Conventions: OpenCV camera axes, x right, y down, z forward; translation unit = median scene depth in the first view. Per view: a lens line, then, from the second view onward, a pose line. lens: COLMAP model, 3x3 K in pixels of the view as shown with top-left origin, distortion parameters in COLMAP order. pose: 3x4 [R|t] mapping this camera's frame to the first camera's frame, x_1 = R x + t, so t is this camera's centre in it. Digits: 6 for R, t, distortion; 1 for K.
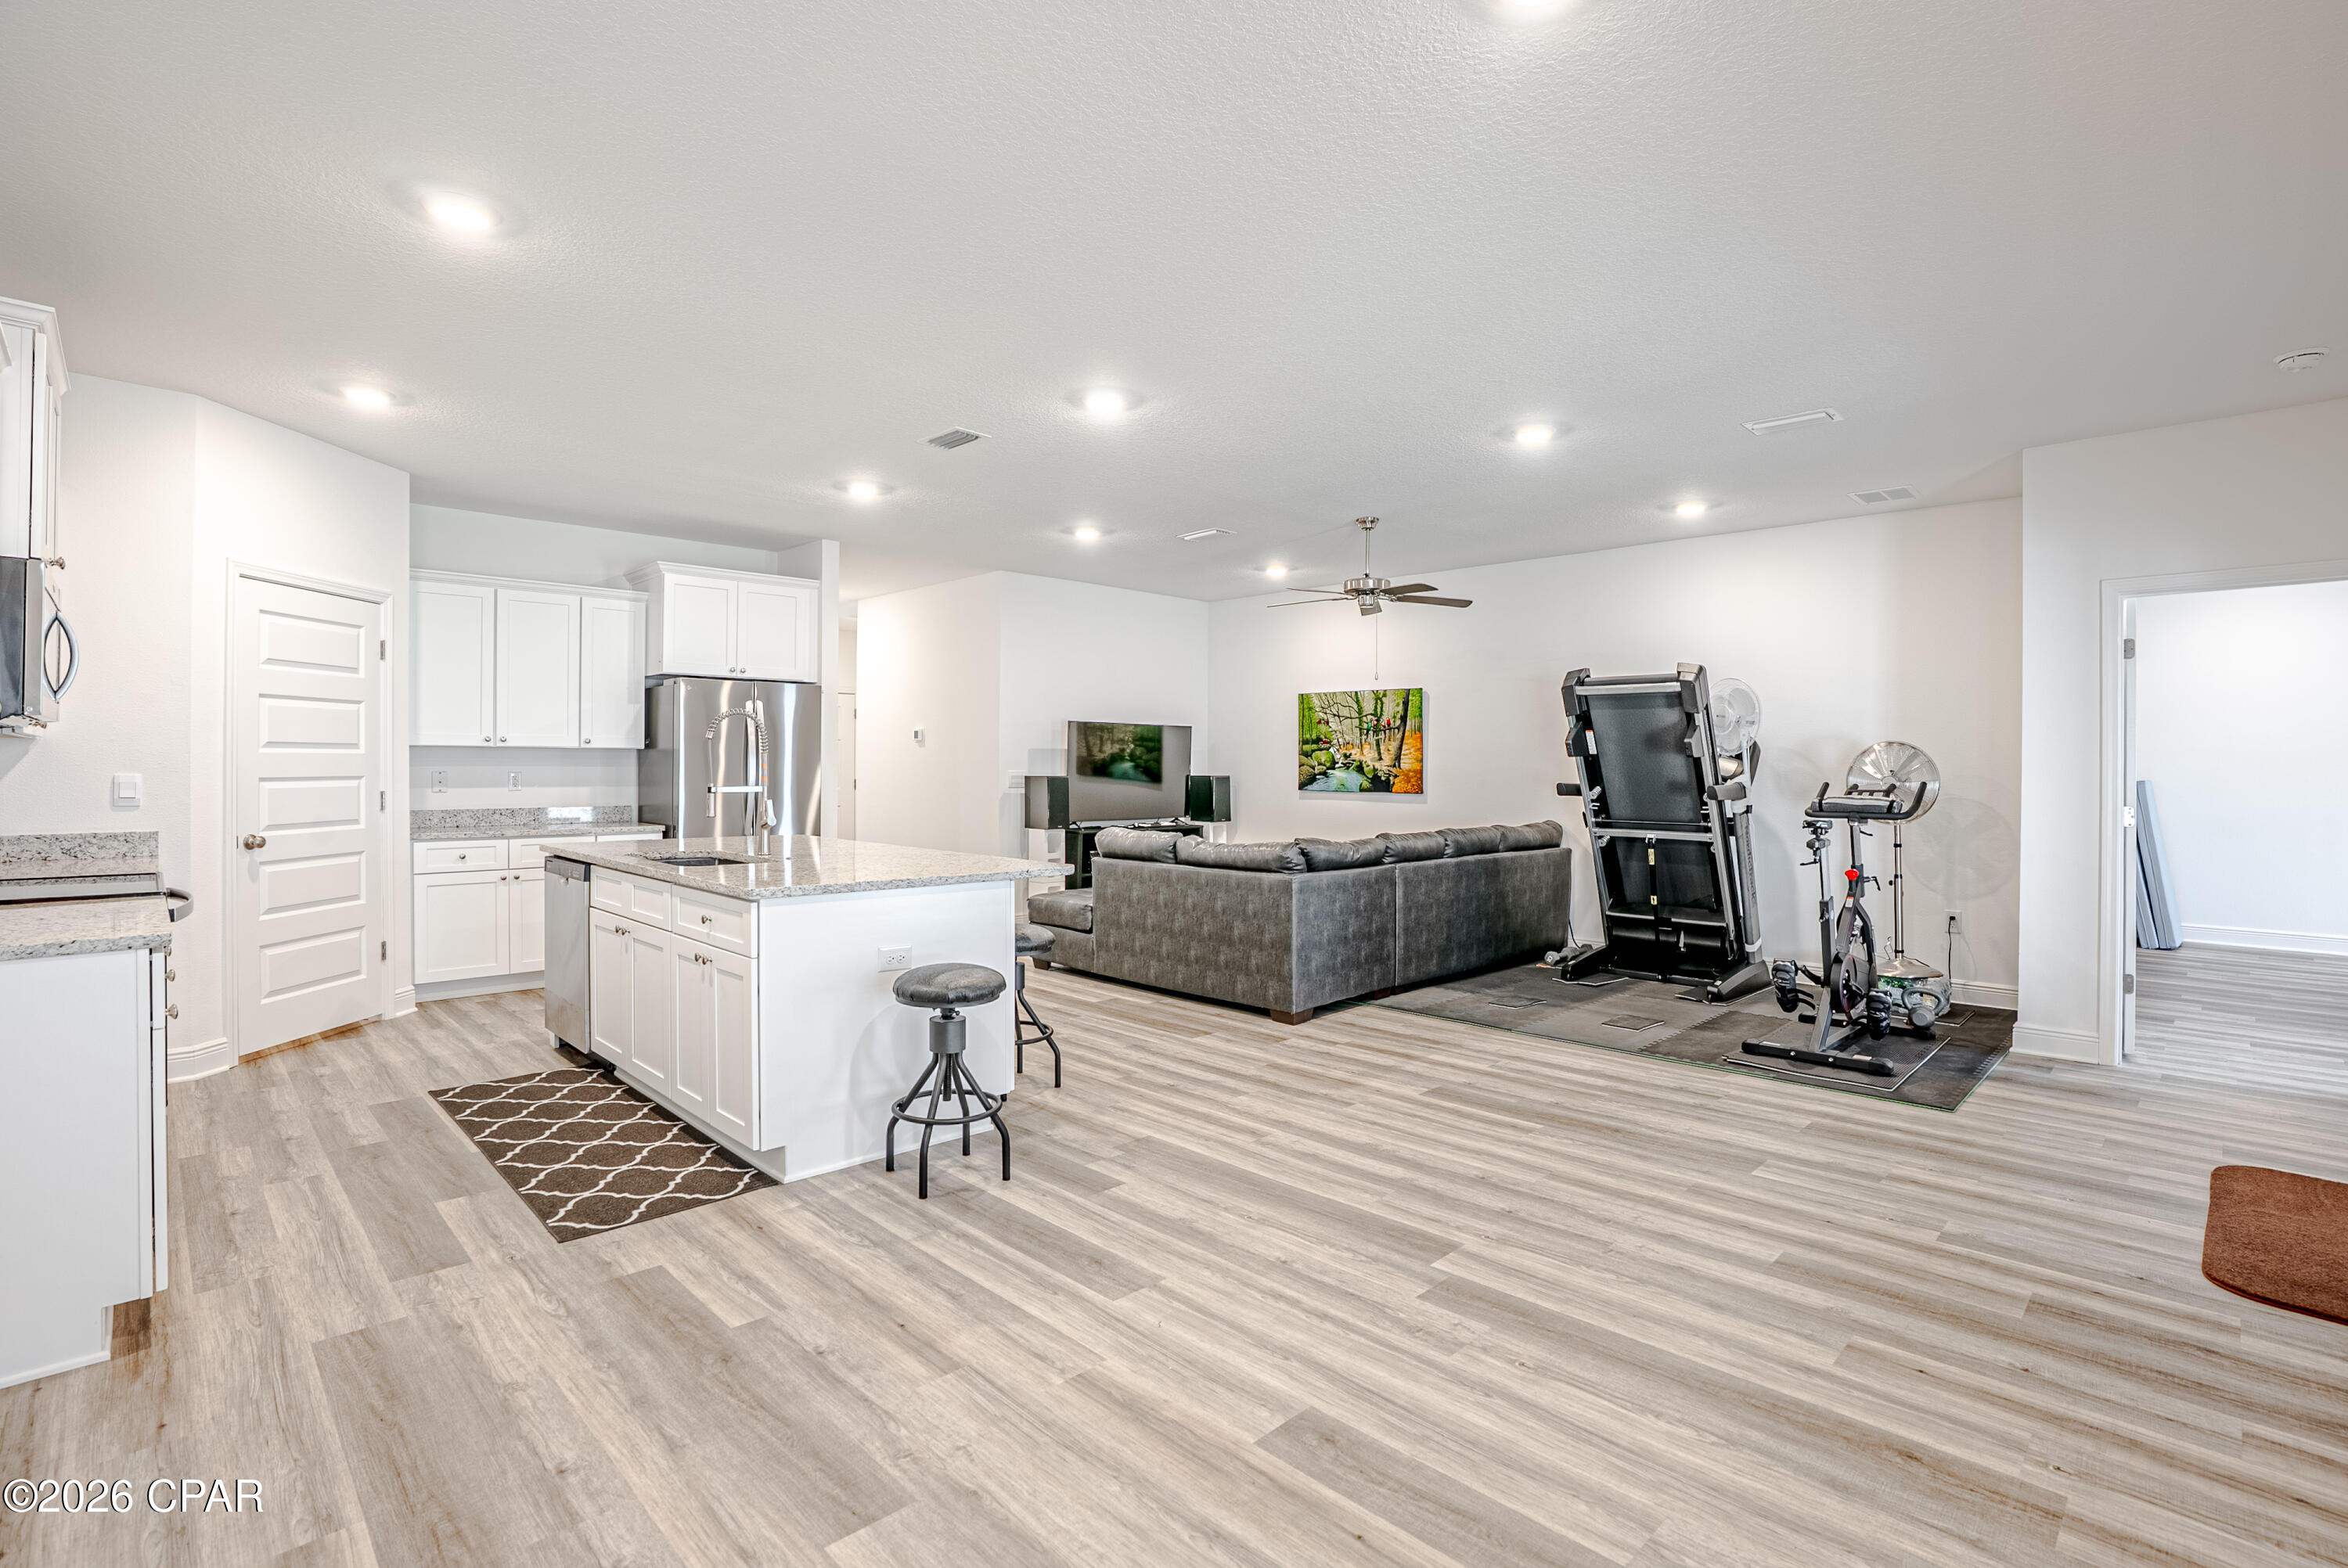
lens RADIAL K [[1102.7, 0, 1191.5], [0, 1102.7, 761.5], [0, 0, 1]] dist [-0.071163, 0.028960]
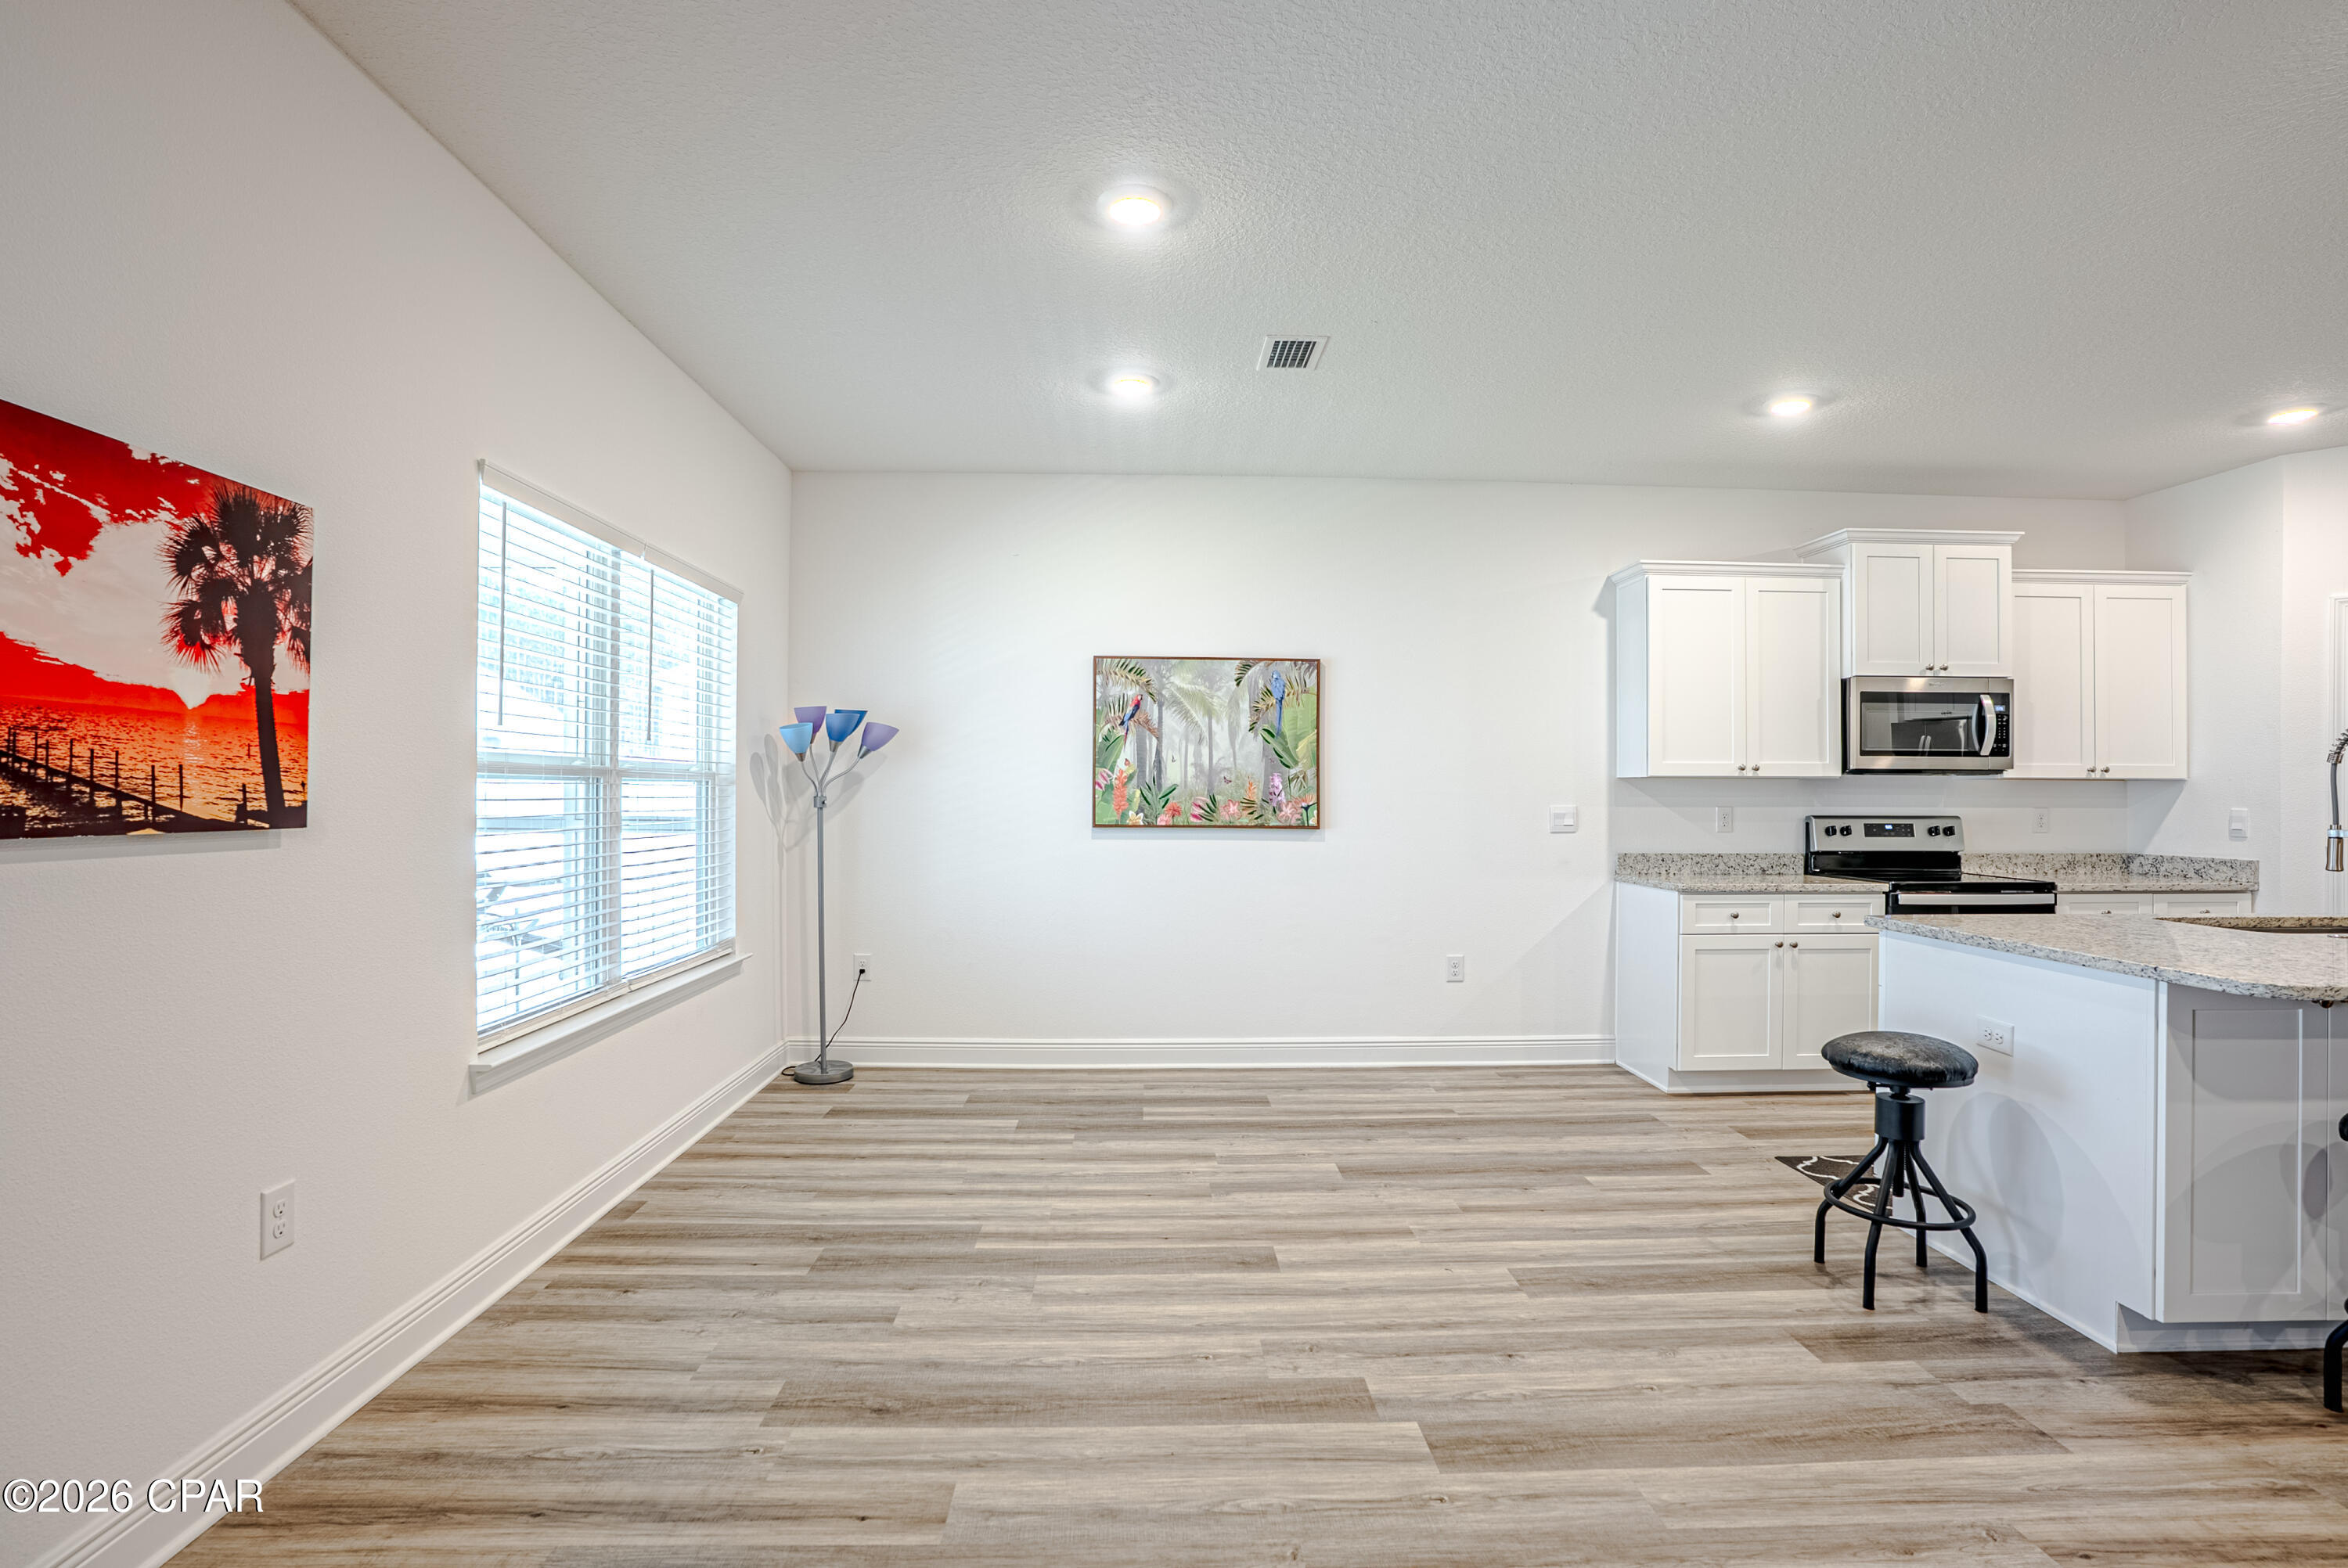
lens RADIAL K [[1121.8, 0, 1182.5], [0, 1121.8, 786.1], [0, 0, 1]] dist [-0.071476, 0.030759]
pose [[-0.676994, -0.013972, -0.735856, 0.433961], [-0.006435, 0.999894, -0.013066, 0.006921], [0.735960, -0.004111, -0.677012, 0.662700]]
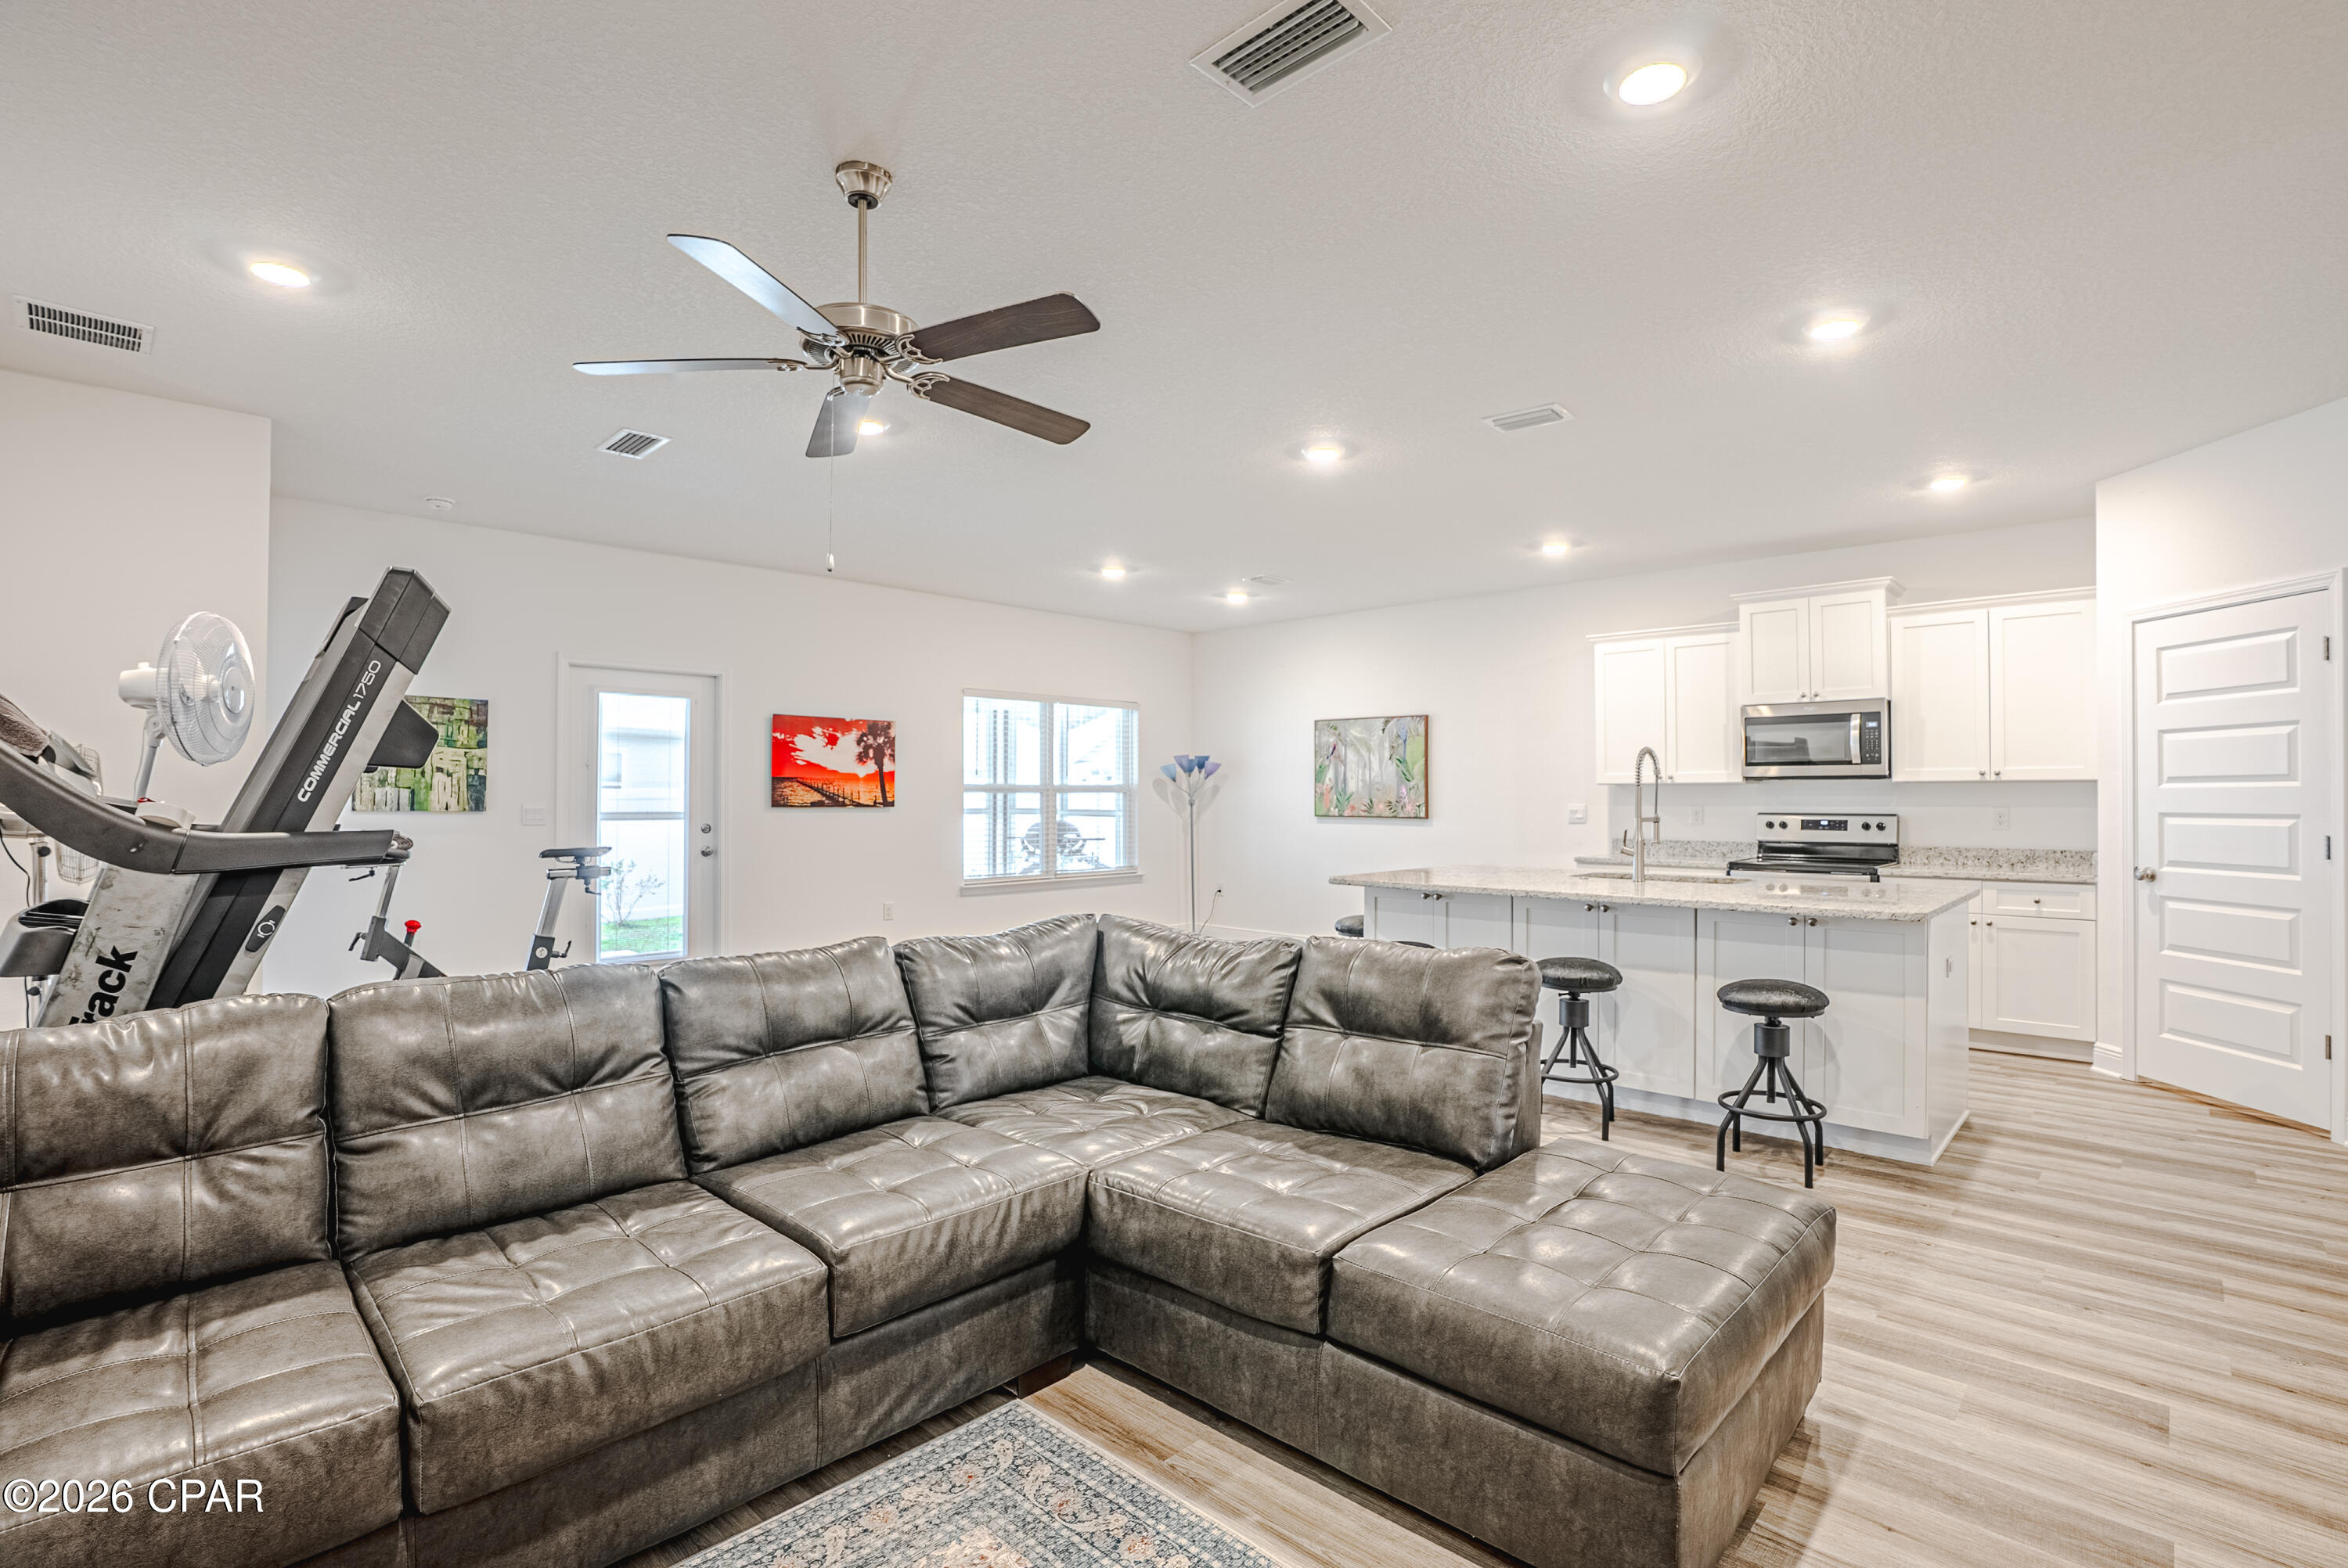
lens RADIAL K [[1098.4, 0, 1218.9], [0, 1098.4, 785.6], [0, 0, 1]] dist [-0.071028, 0.027209]
pose [[-0.998795, -0.007772, -0.048452, 0.050178], [-0.007089, 0.999873, -0.014256, 0.007820], [0.048557, -0.013896, -0.998724, 1.528588]]
